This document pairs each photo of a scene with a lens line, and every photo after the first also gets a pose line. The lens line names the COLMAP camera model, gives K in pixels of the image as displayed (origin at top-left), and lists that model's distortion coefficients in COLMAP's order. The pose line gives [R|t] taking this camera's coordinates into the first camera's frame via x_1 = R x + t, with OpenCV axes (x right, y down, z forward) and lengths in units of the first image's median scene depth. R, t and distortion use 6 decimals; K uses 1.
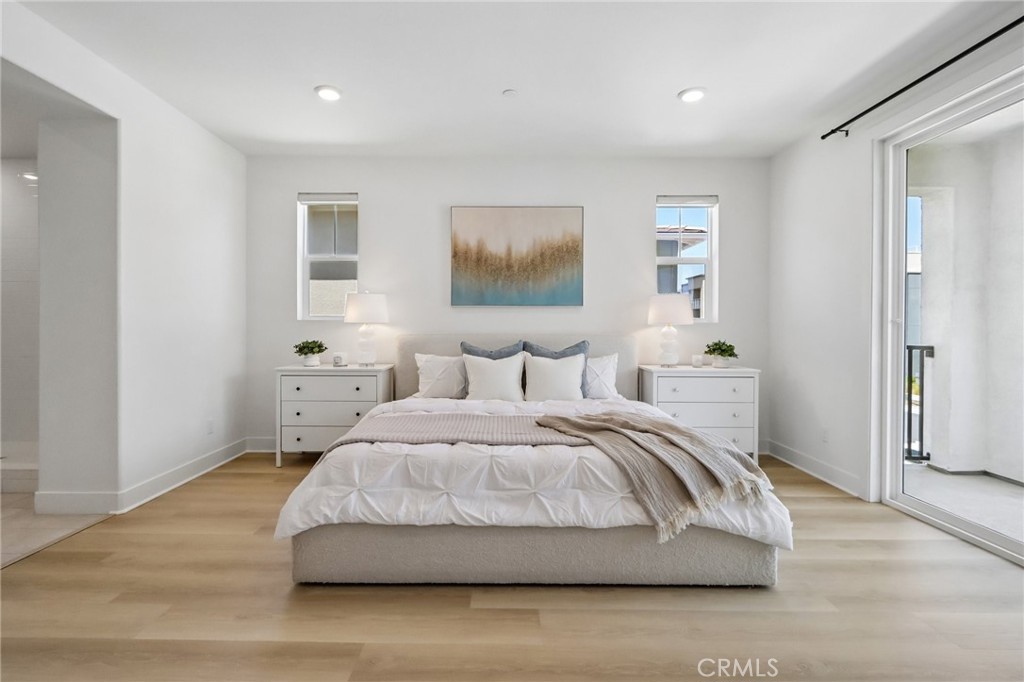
lens RADIAL K [[485.4, 0, 509.4], [0, 485.4, 334.7], [0, 0, 1]] dist [0.000415, 0.000039]
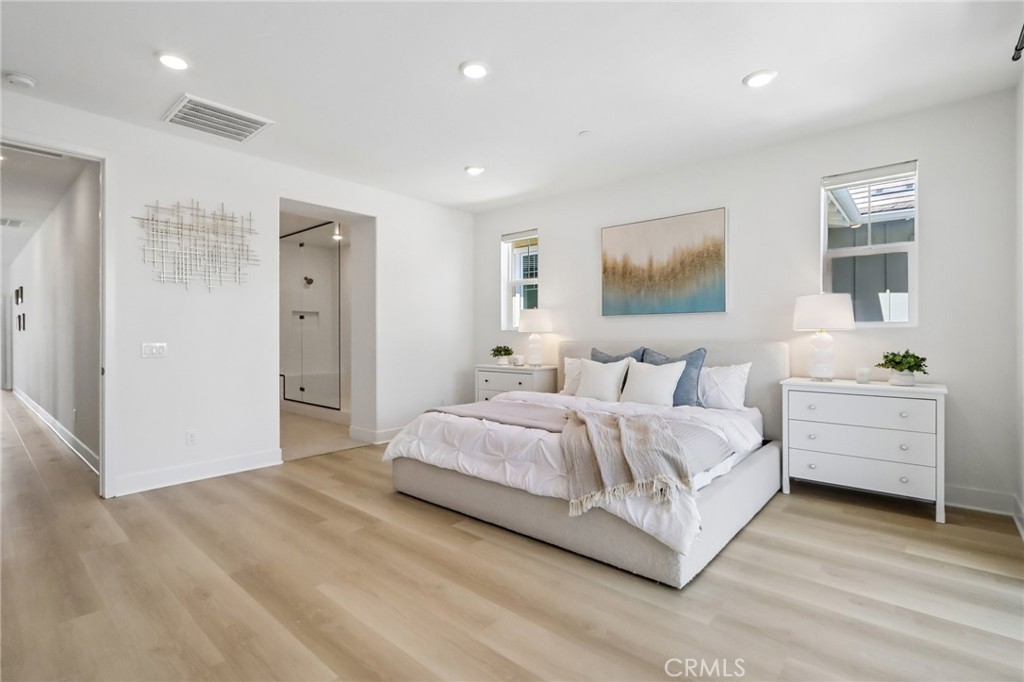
lens RADIAL K [[485.6, 0, 495.6], [0, 485.6, 342.9], [0, 0, 1]] dist [0.001672, 0.000287]
pose [[0.745971, 0.003878, -0.665968, 0.492801], [-0.003339, 0.999992, 0.002083, 0.000732], [0.665971, 0.000670, 0.745978, -0.007694]]
